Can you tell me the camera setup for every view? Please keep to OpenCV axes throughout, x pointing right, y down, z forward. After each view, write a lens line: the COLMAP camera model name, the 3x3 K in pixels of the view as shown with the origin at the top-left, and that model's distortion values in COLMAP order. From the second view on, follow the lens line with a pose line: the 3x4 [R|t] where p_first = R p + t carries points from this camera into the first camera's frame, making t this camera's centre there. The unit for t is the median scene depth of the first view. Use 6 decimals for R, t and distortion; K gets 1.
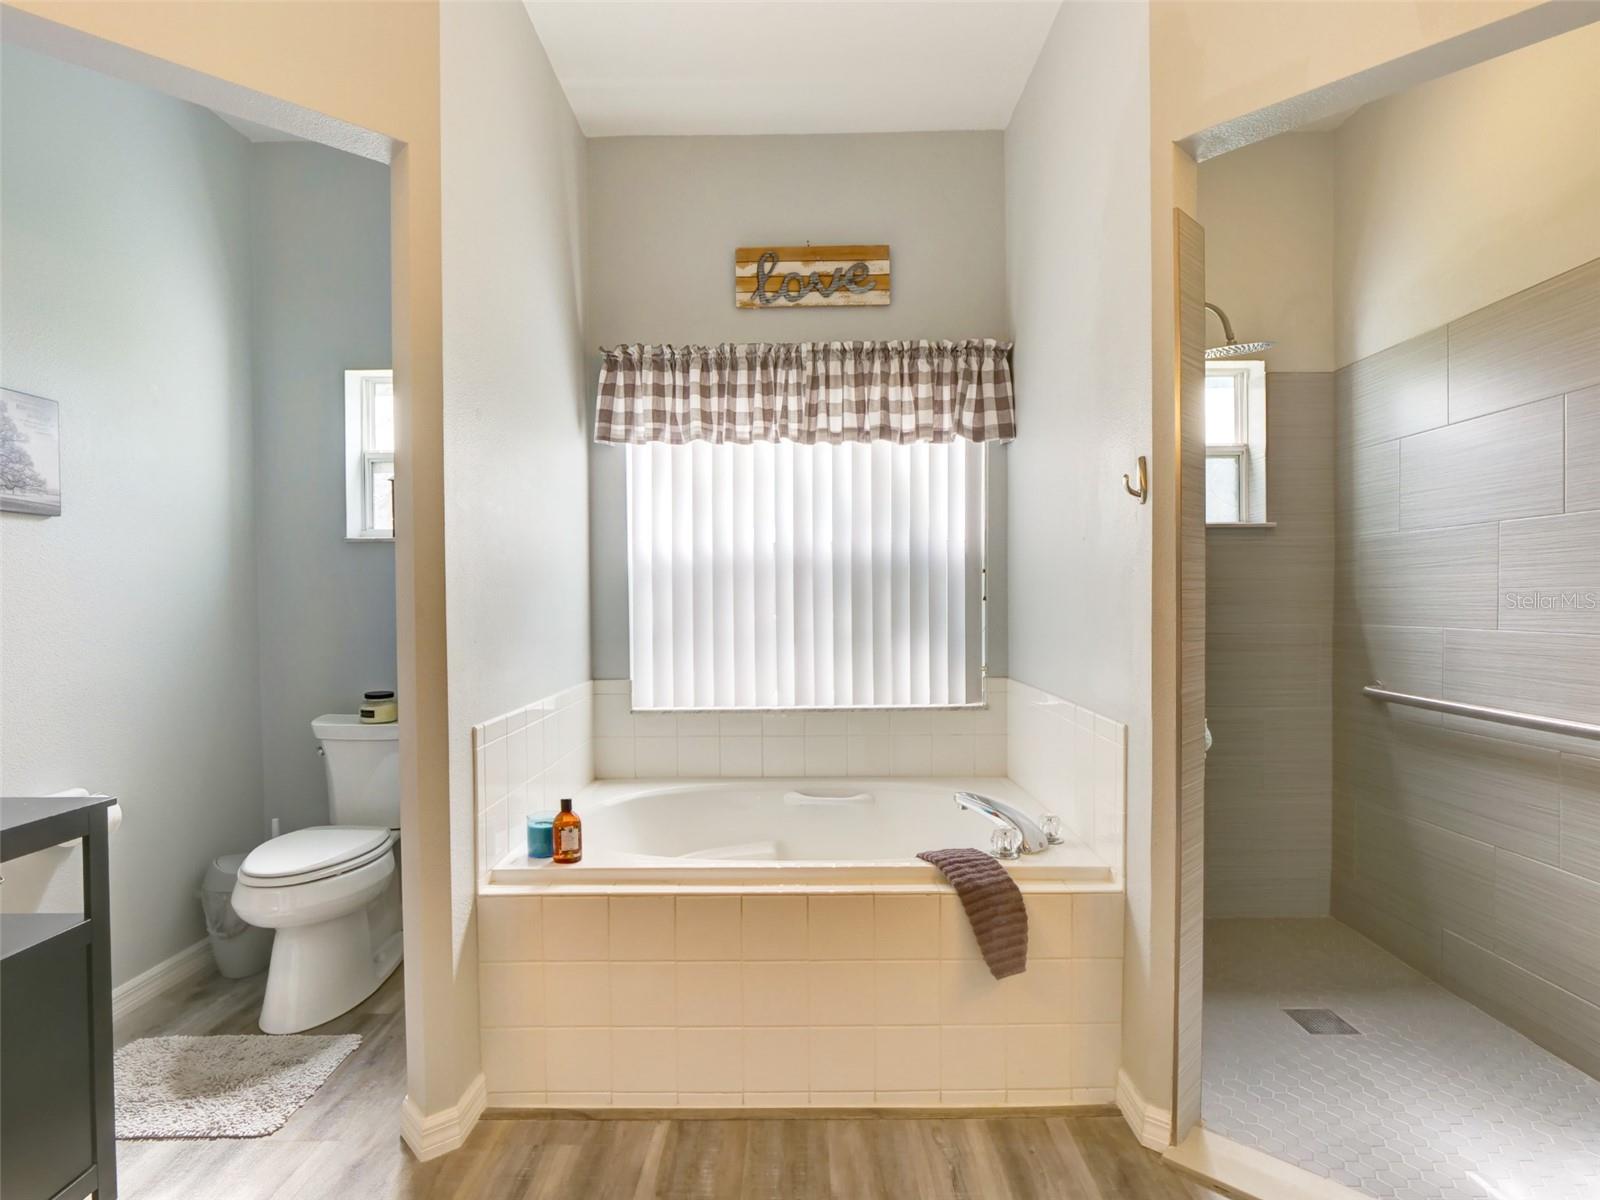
lens RADIAL K [[787.5, 0, 799.0], [0, 787.5, 607.4], [0, 0, 1]] dist [-0.018872, 0.002606]
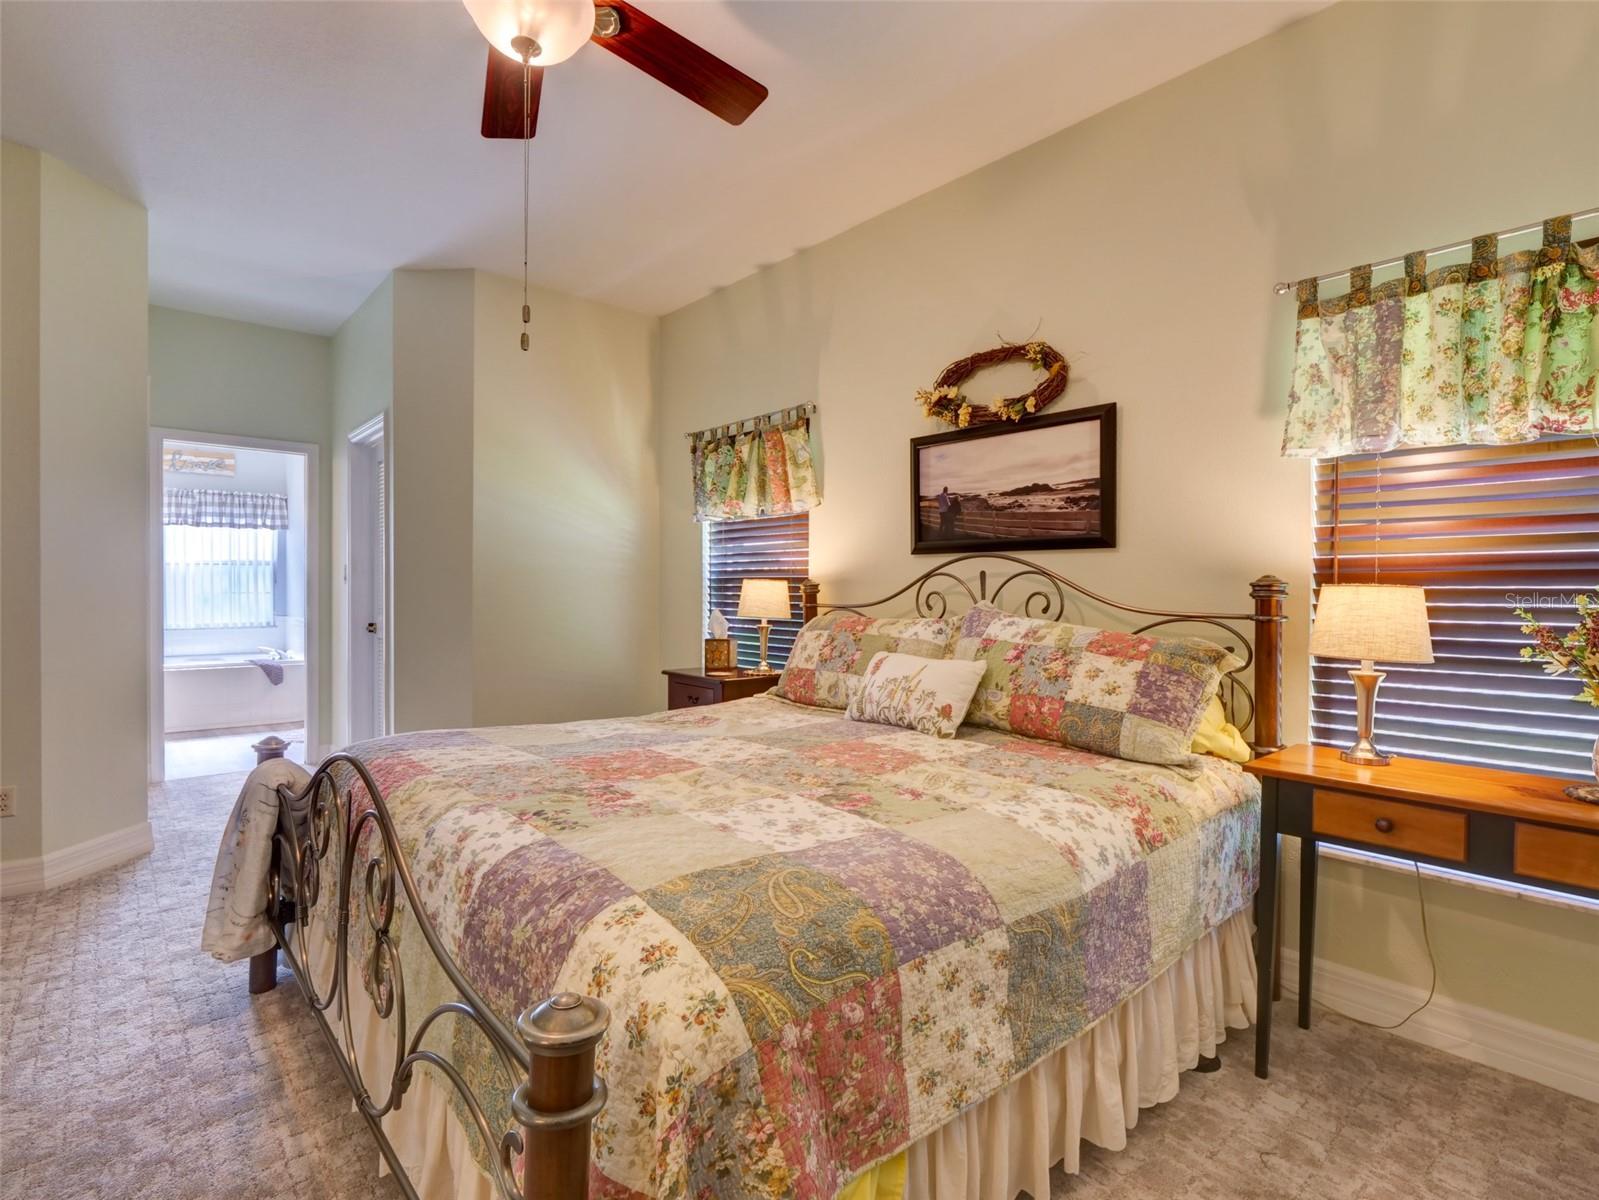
lens RADIAL K [[787.0, 0, 801.7], [0, 787.0, 601.9], [0, 0, 1]] dist [-0.018872, 0.002606]
pose [[0.729015, 0.003091, 0.684491, -0.295116], [-0.003046, 0.999995, -0.001272, 0.039416], [-0.684491, -0.001158, 0.729020, -2.287218]]
